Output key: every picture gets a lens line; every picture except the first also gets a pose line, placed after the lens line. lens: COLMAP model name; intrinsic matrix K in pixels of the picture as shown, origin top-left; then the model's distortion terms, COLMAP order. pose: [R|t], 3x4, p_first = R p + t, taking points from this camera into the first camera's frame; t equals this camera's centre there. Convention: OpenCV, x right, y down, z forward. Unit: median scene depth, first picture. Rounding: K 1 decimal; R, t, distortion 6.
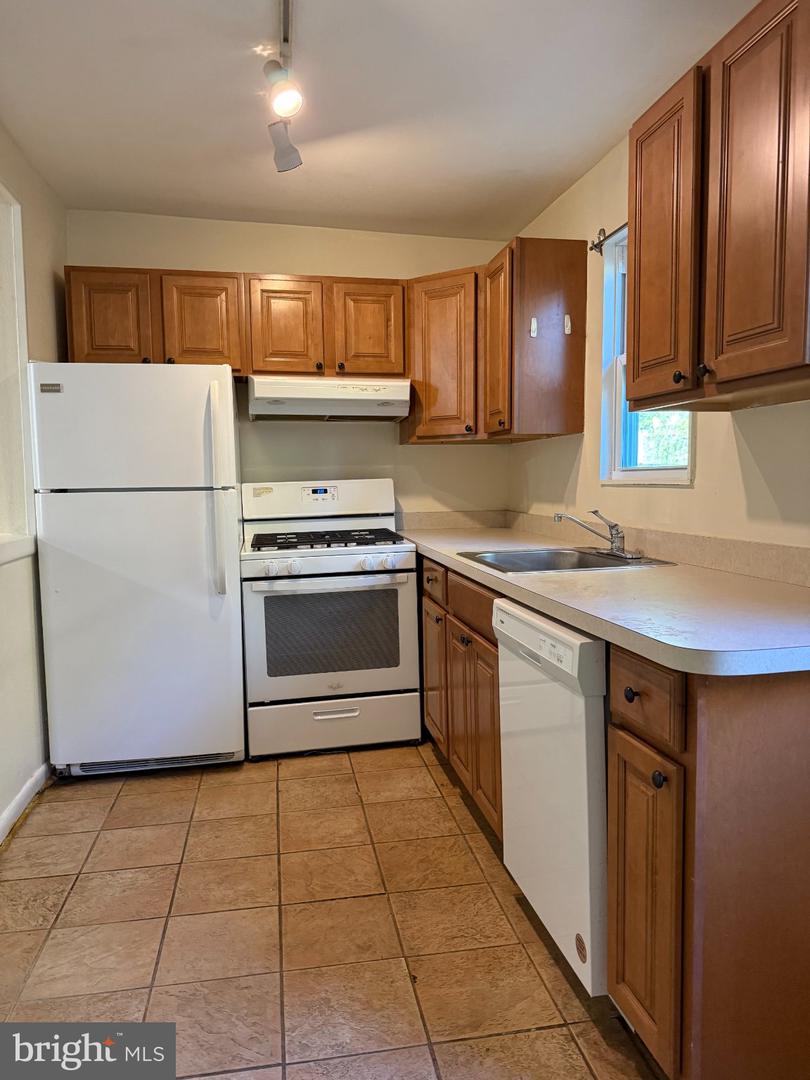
lens RADIAL K [[763.9, 0, 405.0], [0, 763.9, 540.0], [0, 0, 1]] dist [0.081302, -0.103224]
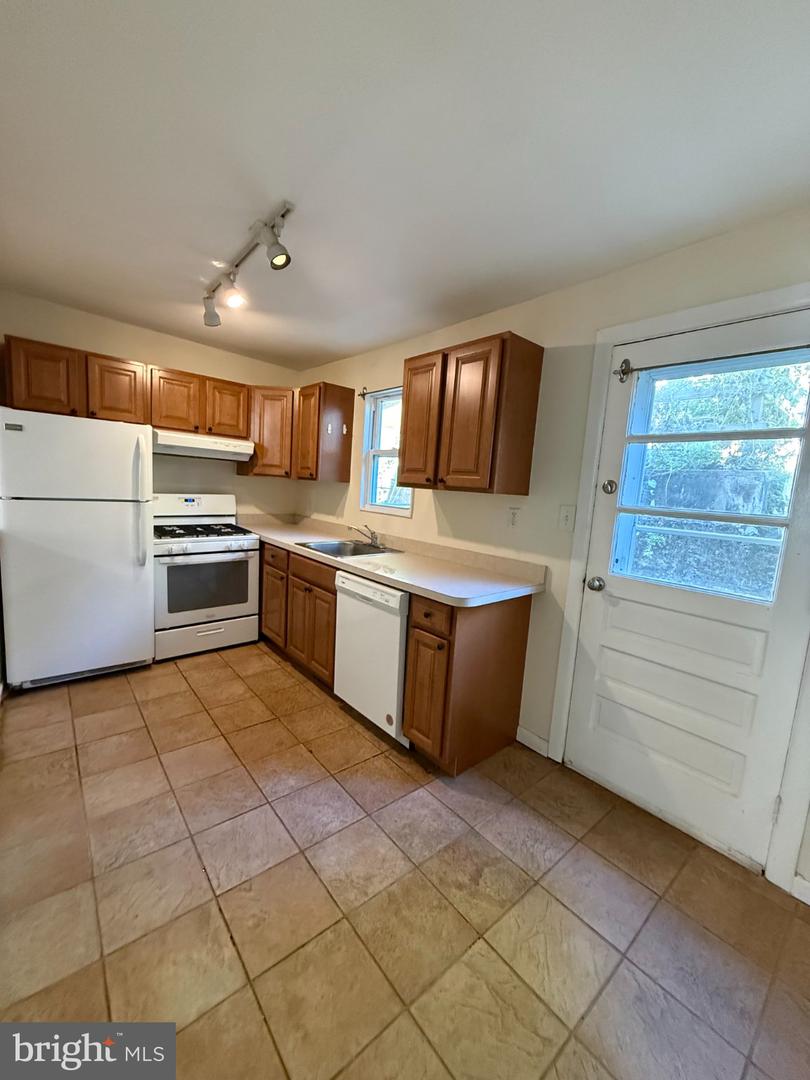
lens RADIAL K [[433.7, 0, 405.0], [0, 433.7, 540.0], [0, 0, 1]] dist [0.003510, 0.000176]
pose [[0.859334, 0.006986, 0.511367, -0.234319], [-0.038302, 0.997978, 0.050731, -0.053379], [-0.509979, -0.063181, 0.857864, -0.076240]]
